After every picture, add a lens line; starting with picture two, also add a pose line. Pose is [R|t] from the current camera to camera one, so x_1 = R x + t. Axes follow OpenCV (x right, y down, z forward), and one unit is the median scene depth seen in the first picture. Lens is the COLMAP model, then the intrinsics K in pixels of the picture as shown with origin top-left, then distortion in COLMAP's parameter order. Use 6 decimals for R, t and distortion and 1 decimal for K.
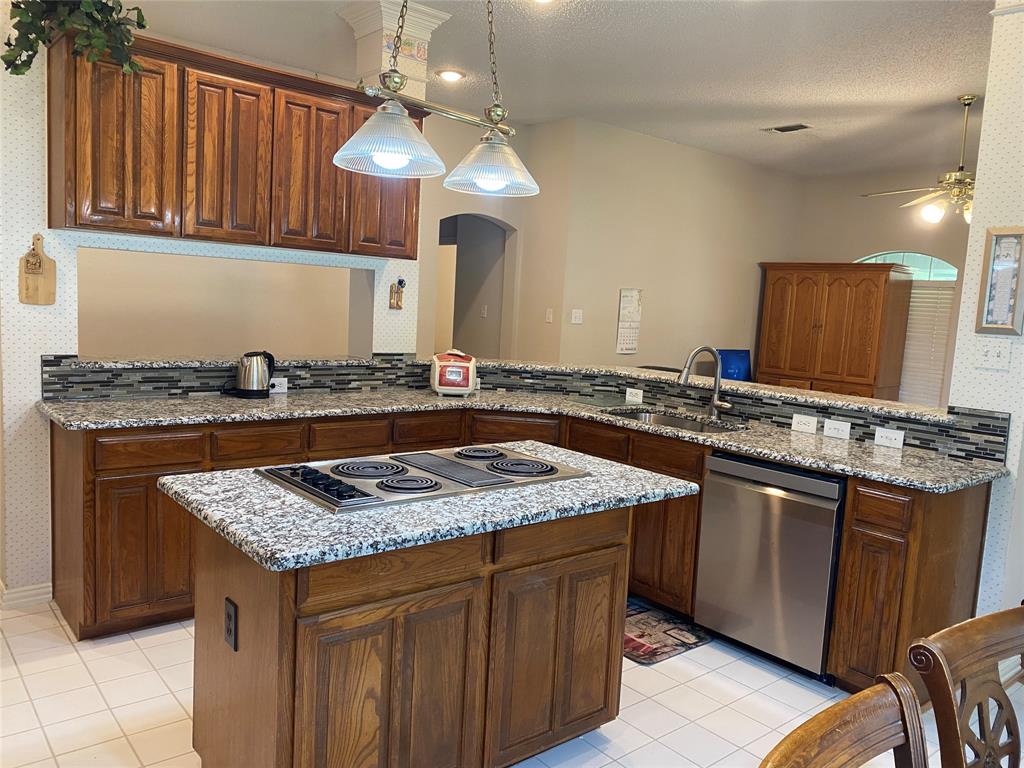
lens RADIAL K [[781.0, 0, 510.2], [0, 781.0, 384.2], [0, 0, 1]] dist [0.053633, -0.067751]
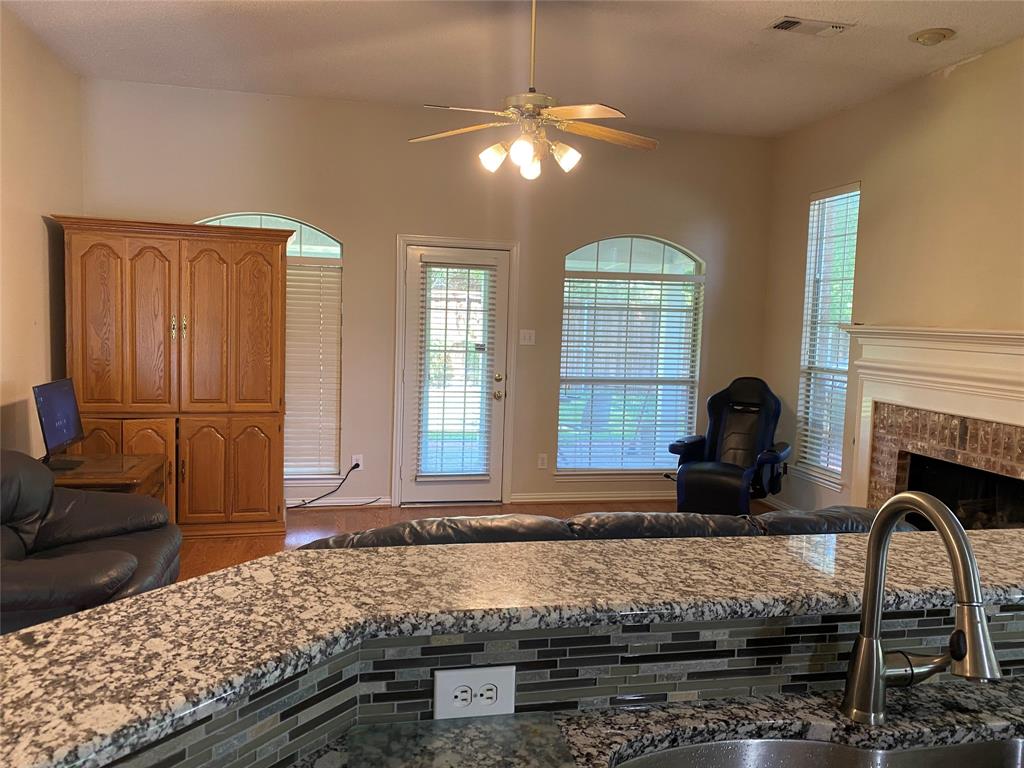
lens RADIAL K [[781.0, 0, 508.0], [0, 781.0, 380.5], [0, 0, 1]] dist [0.053633, -0.067751]
pose [[0.470355, -0.116488, 0.874755, -0.062931], [0.089875, 0.992419, 0.083831, -0.134058], [-0.877889, 0.039189, 0.477259, 1.062264]]
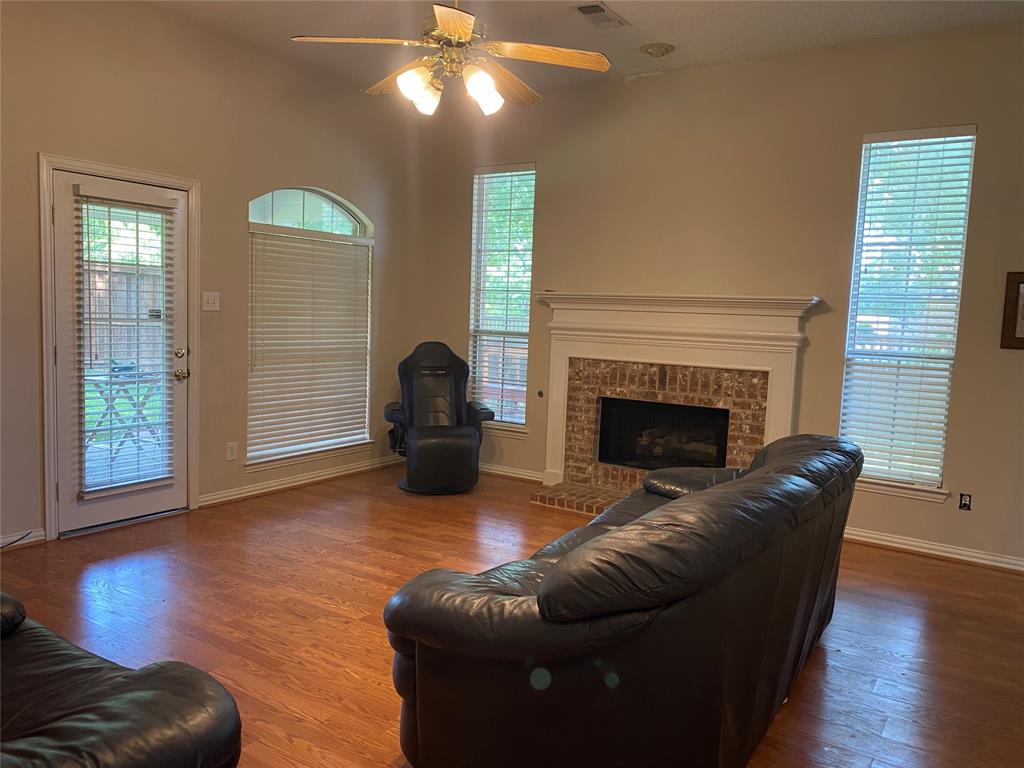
lens RADIAL K [[781.0, 0, 510.7], [0, 781.0, 386.9], [0, 0, 1]] dist [0.053633, -0.067751]
pose [[-0.291384, -0.162559, 0.942693, -0.032798], [0.046240, 0.981910, 0.183614, -0.162690], [-0.955488, 0.097092, -0.278596, 1.713937]]
